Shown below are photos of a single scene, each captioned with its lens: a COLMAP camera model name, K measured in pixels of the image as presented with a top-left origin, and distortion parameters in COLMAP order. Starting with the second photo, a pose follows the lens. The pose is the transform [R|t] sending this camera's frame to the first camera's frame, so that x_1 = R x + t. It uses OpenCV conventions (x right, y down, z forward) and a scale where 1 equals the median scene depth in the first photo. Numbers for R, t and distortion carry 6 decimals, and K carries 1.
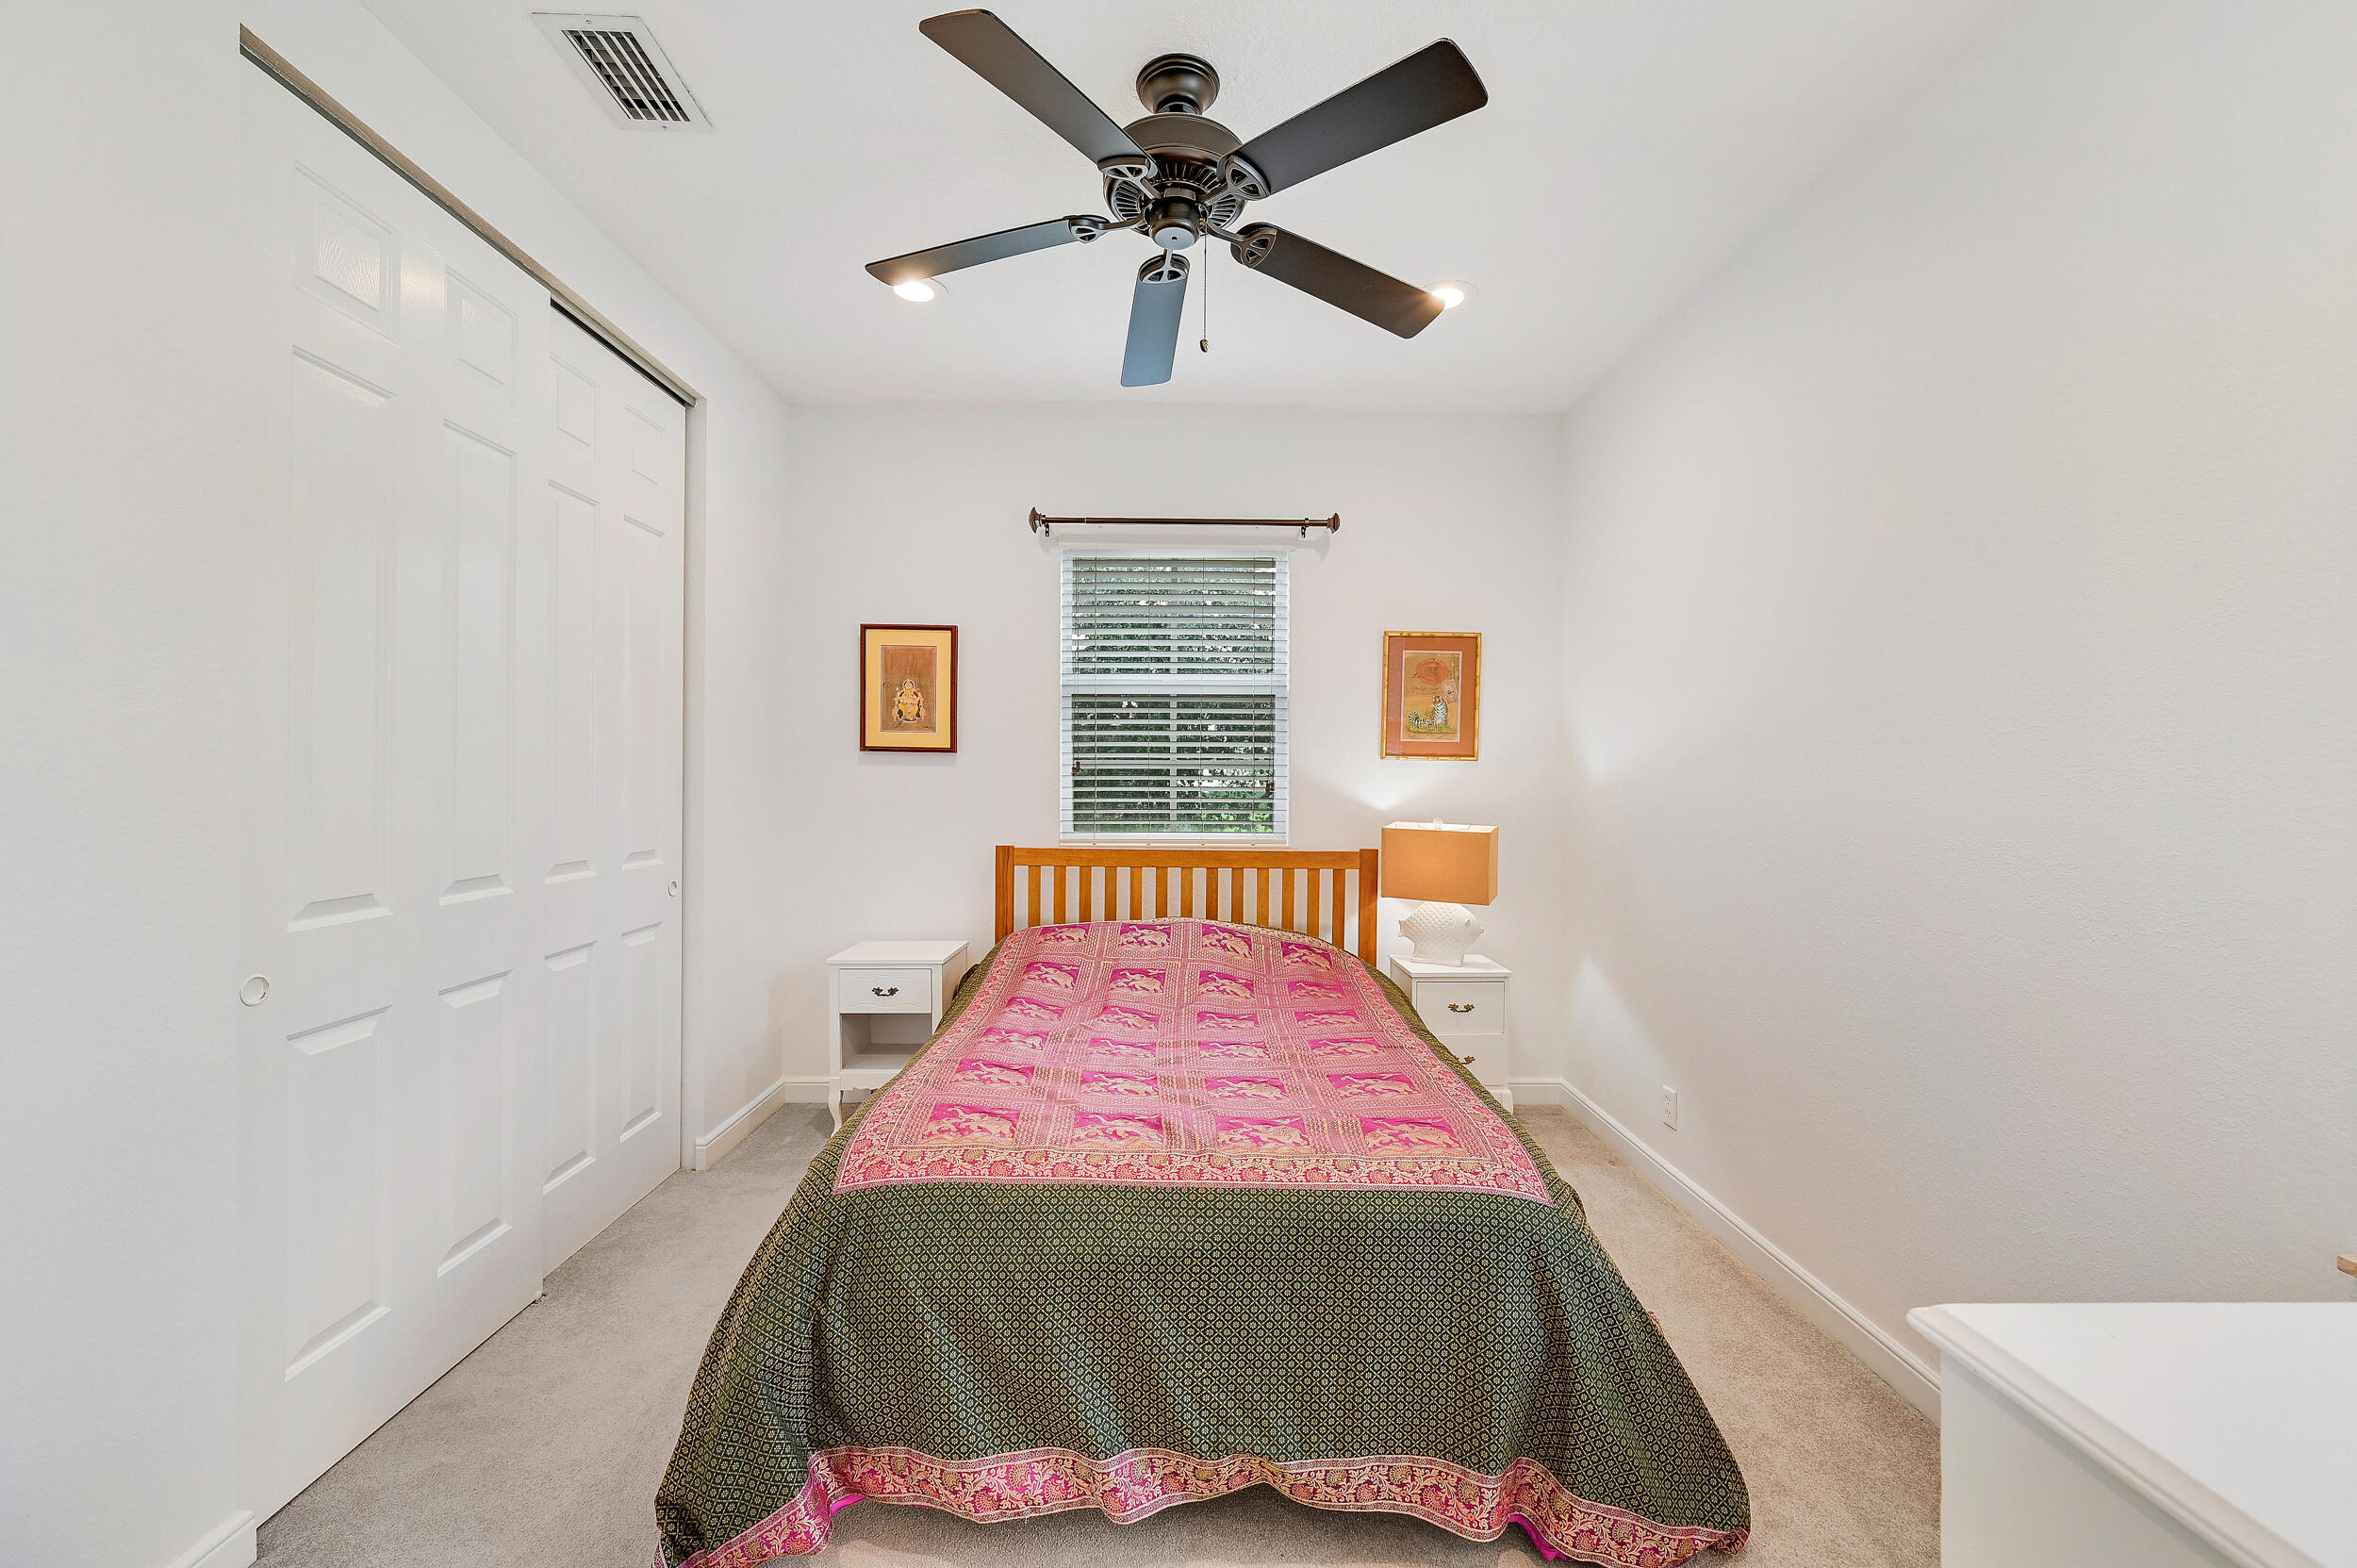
lens RADIAL K [[851.4, 0, 1181.5], [0, 851.4, 771.8], [0, 0, 1]] dist [-0.000292, -0.000030]
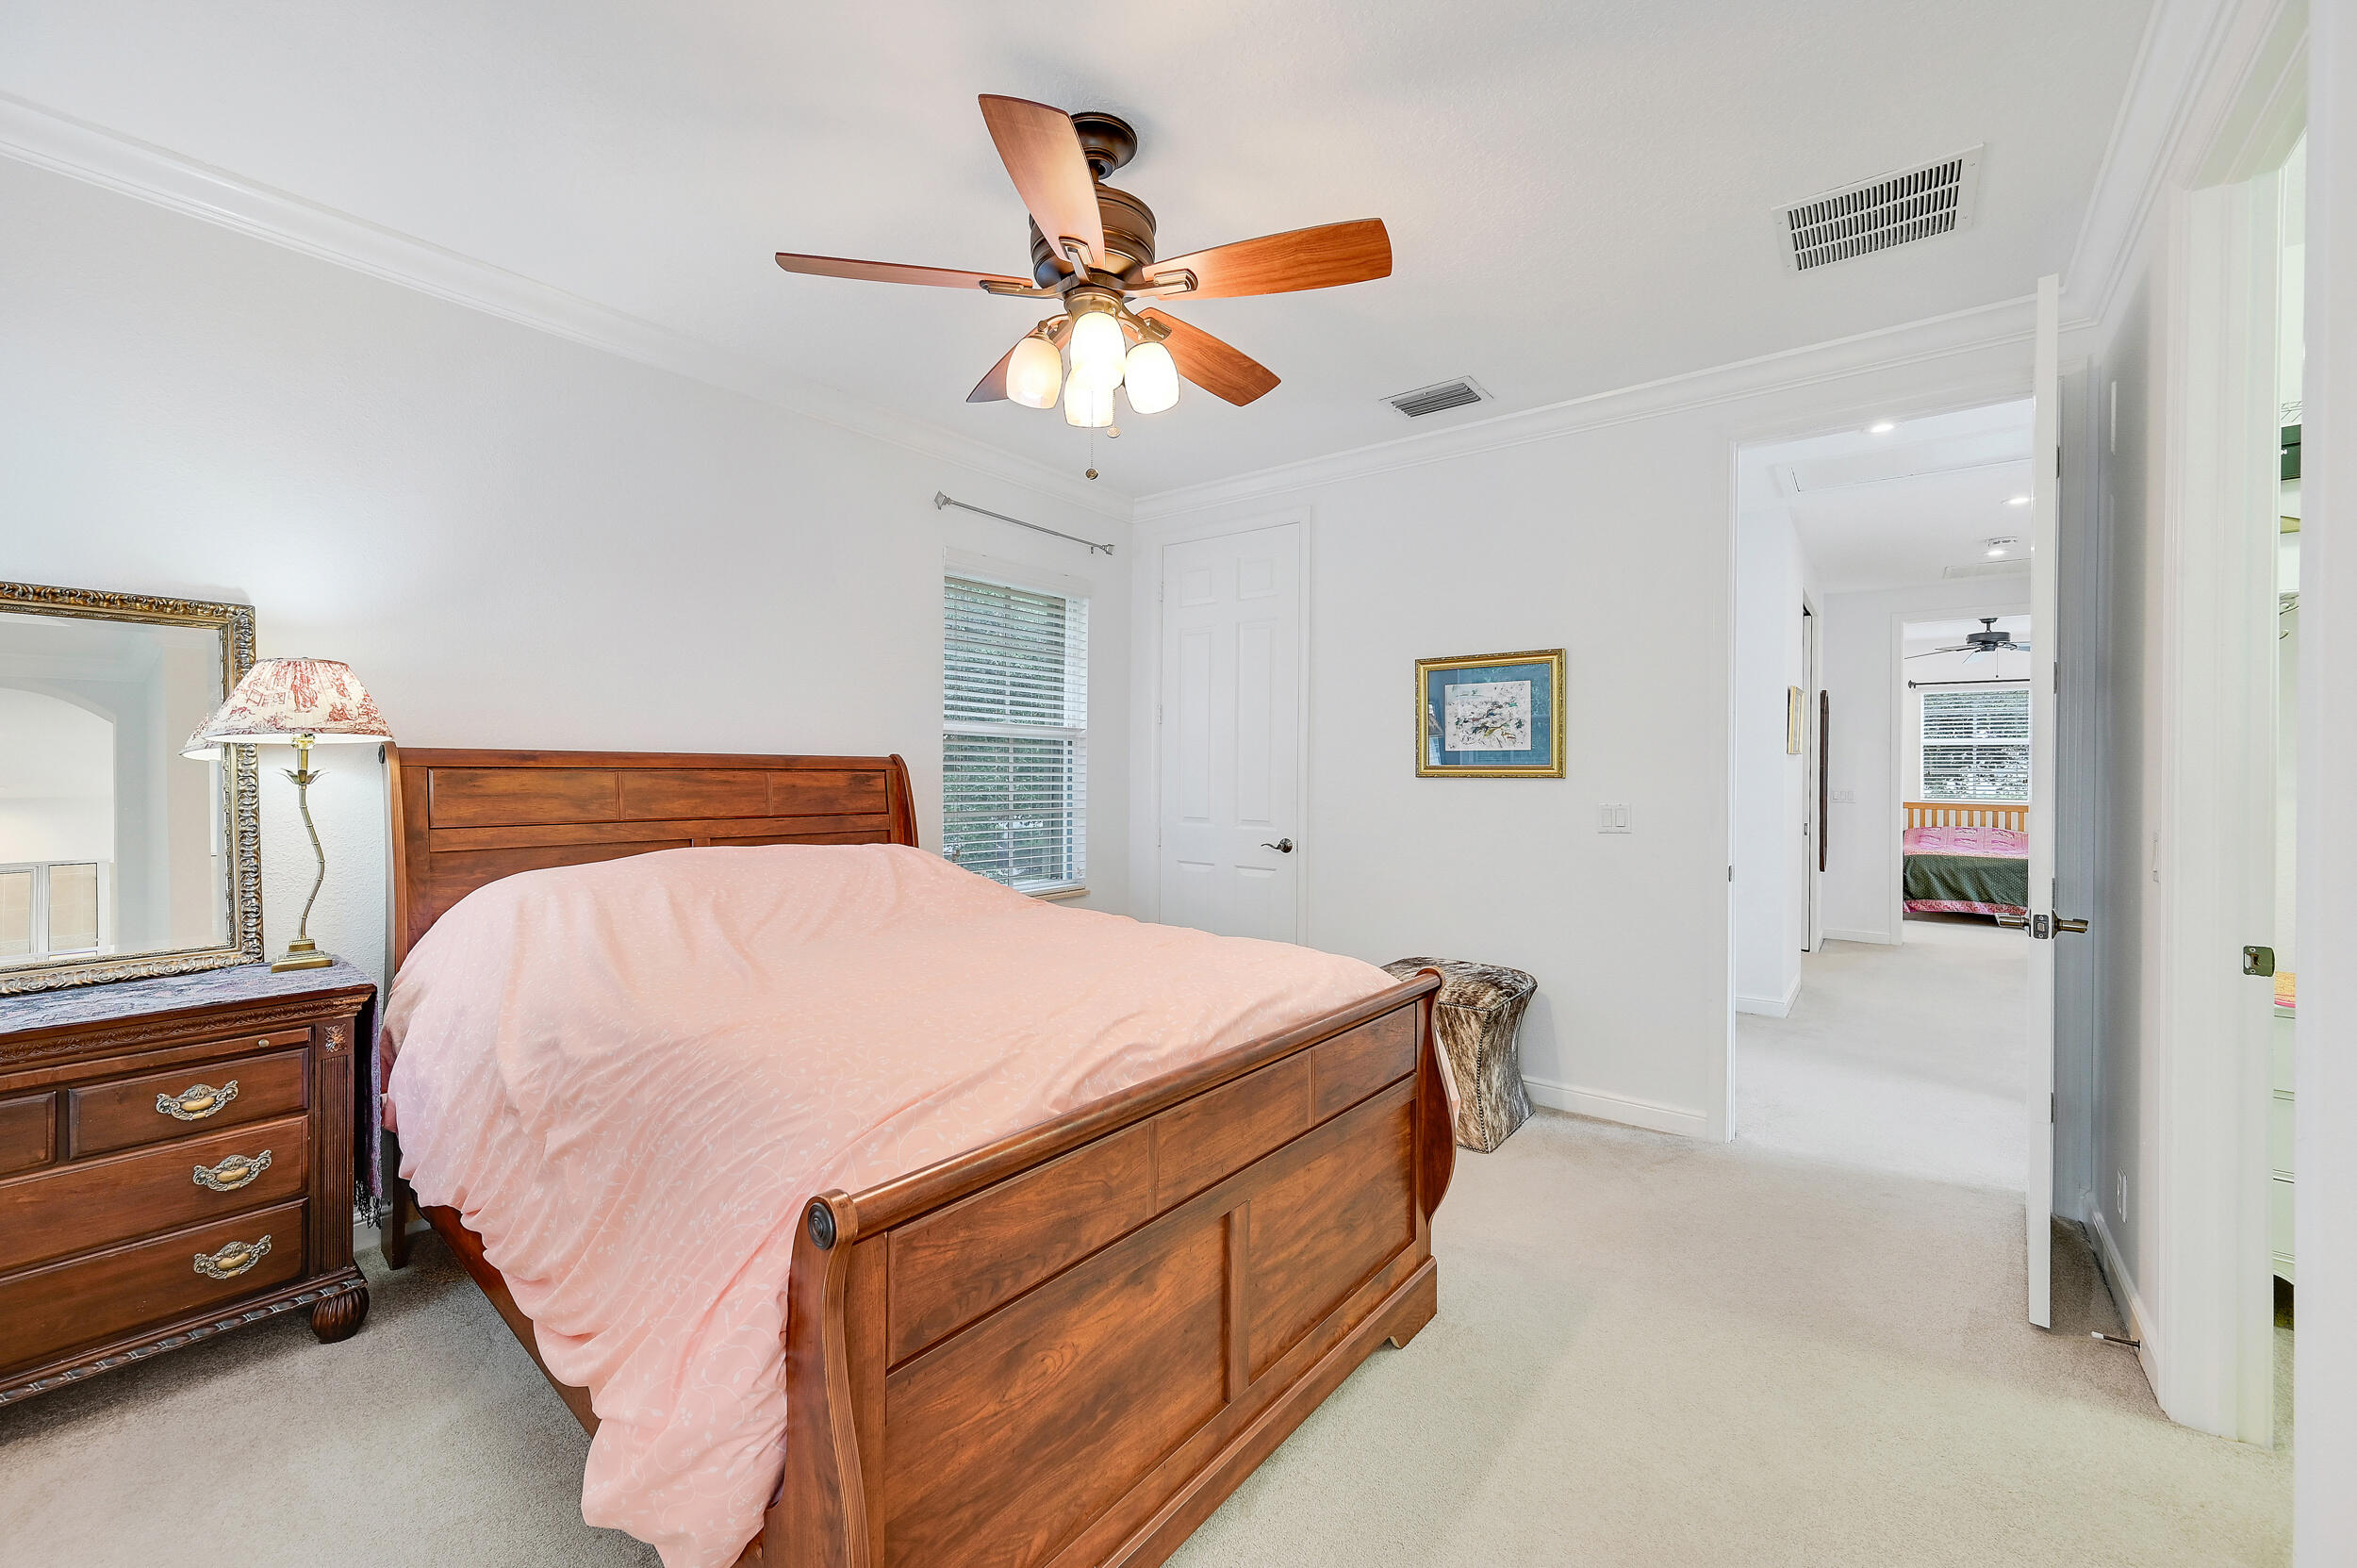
lens RADIAL K [[923.9, 0, 1176.3], [0, 923.9, 773.2], [0, 0, 1]] dist [-0.001961, -0.000280]
pose [[0.783460, -0.001096, -0.621442, -0.183066], [0.003357, 0.999991, 0.002469, -0.022305], [0.621434, -0.004020, 0.783456, -2.926658]]
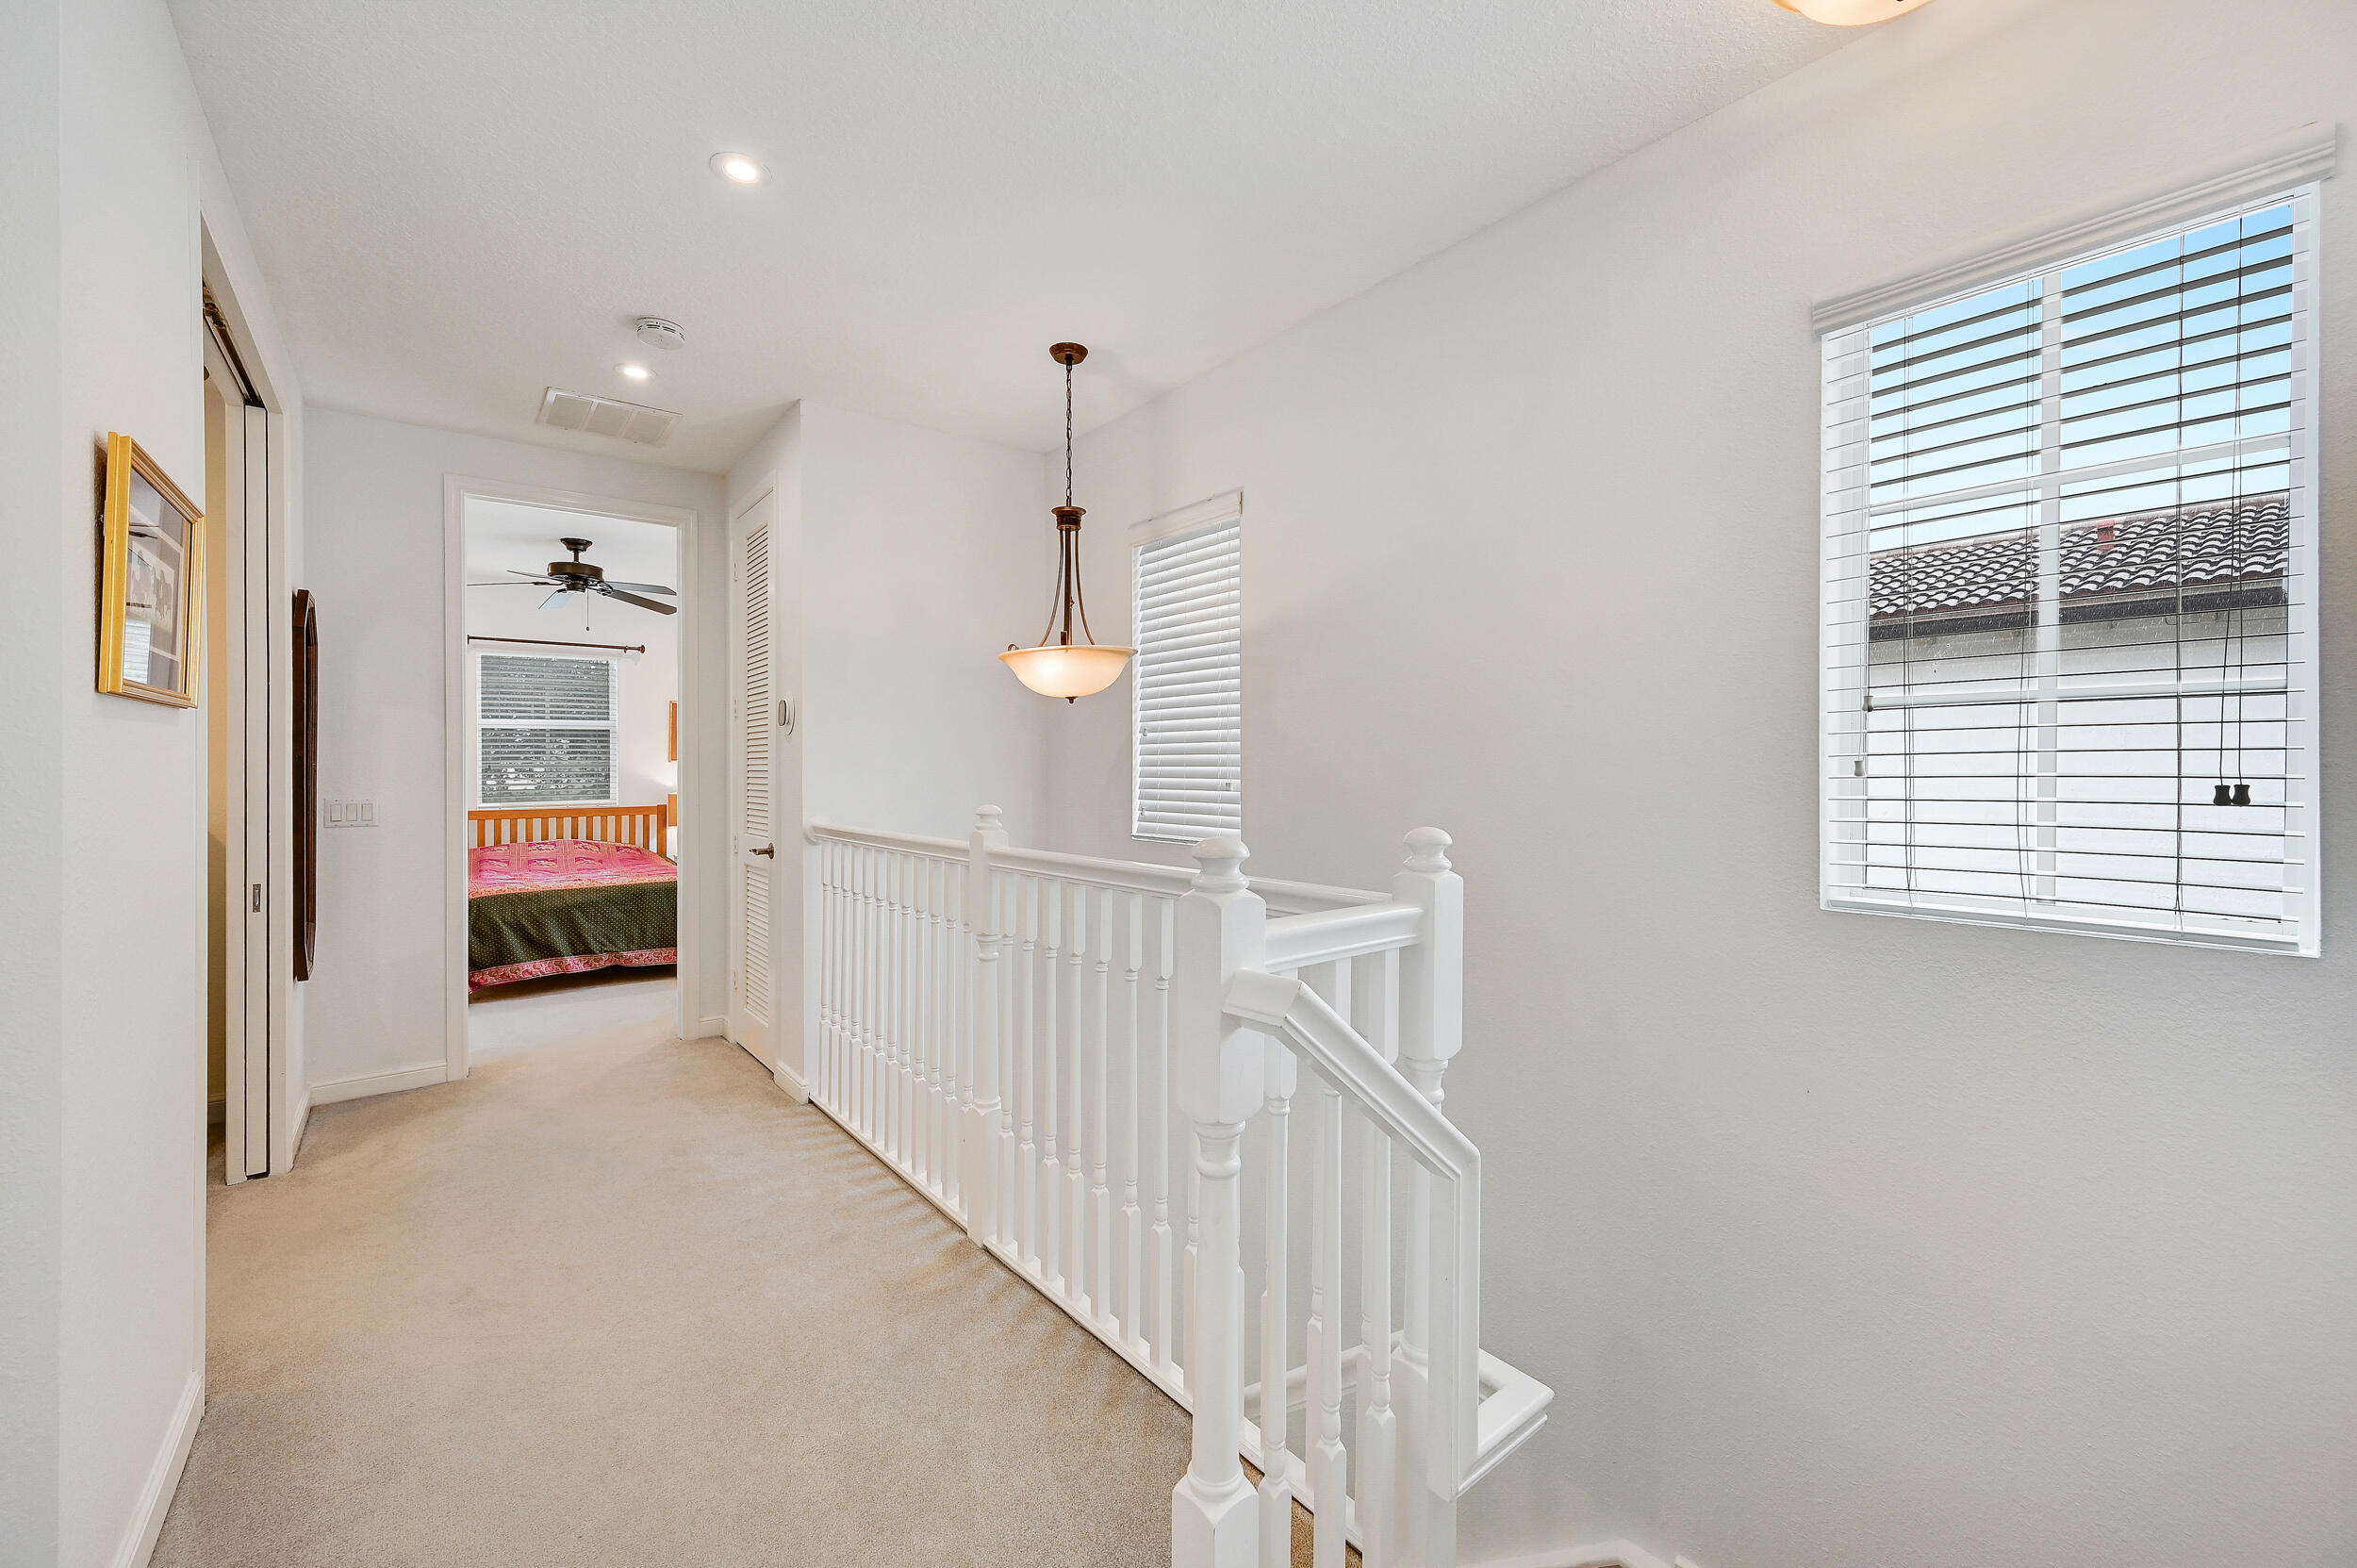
lens RADIAL K [[923.9, 0, 1176.3], [0, 923.9, 773.2], [0, 0, 1]] dist [-0.001961, -0.000280]
pose [[0.777719, -0.009704, 0.628538, -0.232378], [0.003052, 0.999927, 0.011662, -0.011713], [-0.628605, -0.007151, 0.777692, -1.618682]]
